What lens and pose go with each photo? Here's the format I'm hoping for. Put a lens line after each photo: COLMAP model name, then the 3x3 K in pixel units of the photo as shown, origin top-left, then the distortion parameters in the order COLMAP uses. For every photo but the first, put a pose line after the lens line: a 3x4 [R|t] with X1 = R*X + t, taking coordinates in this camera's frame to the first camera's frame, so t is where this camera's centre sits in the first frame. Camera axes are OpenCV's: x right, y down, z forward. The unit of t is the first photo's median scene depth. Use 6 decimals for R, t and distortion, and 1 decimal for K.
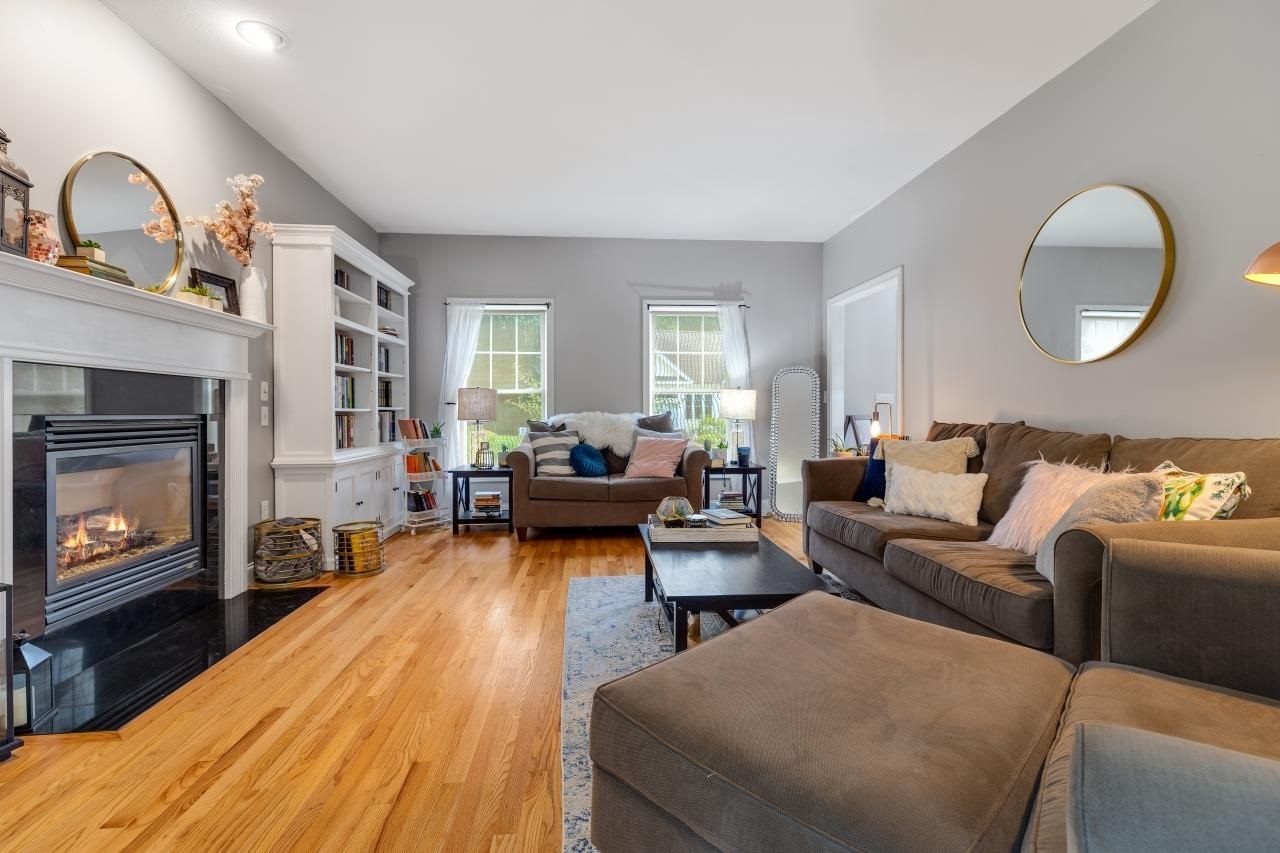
lens RADIAL K [[577.5, 0, 645.2], [0, 577.5, 406.9], [0, 0, 1]] dist [0.001274, 0.000587]
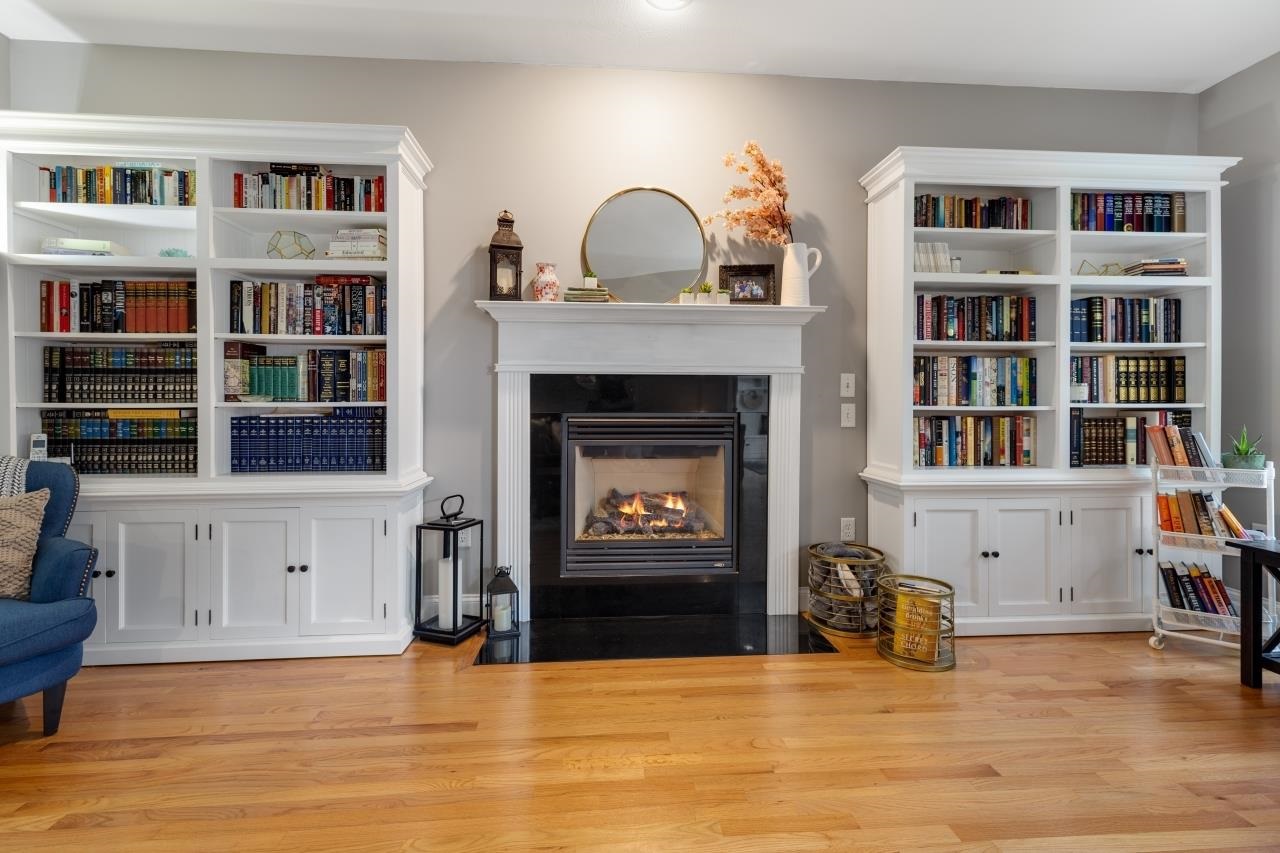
lens RADIAL K [[577.5, 0, 645.2], [0, 577.5, 406.9], [0, 0, 1]] dist [0.001274, 0.000587]
pose [[-0.014782, 0.006664, -0.999869, 0.193813], [0.006275, 0.999959, 0.006571, -0.004748], [0.999871, -0.006177, -0.014823, 0.804539]]
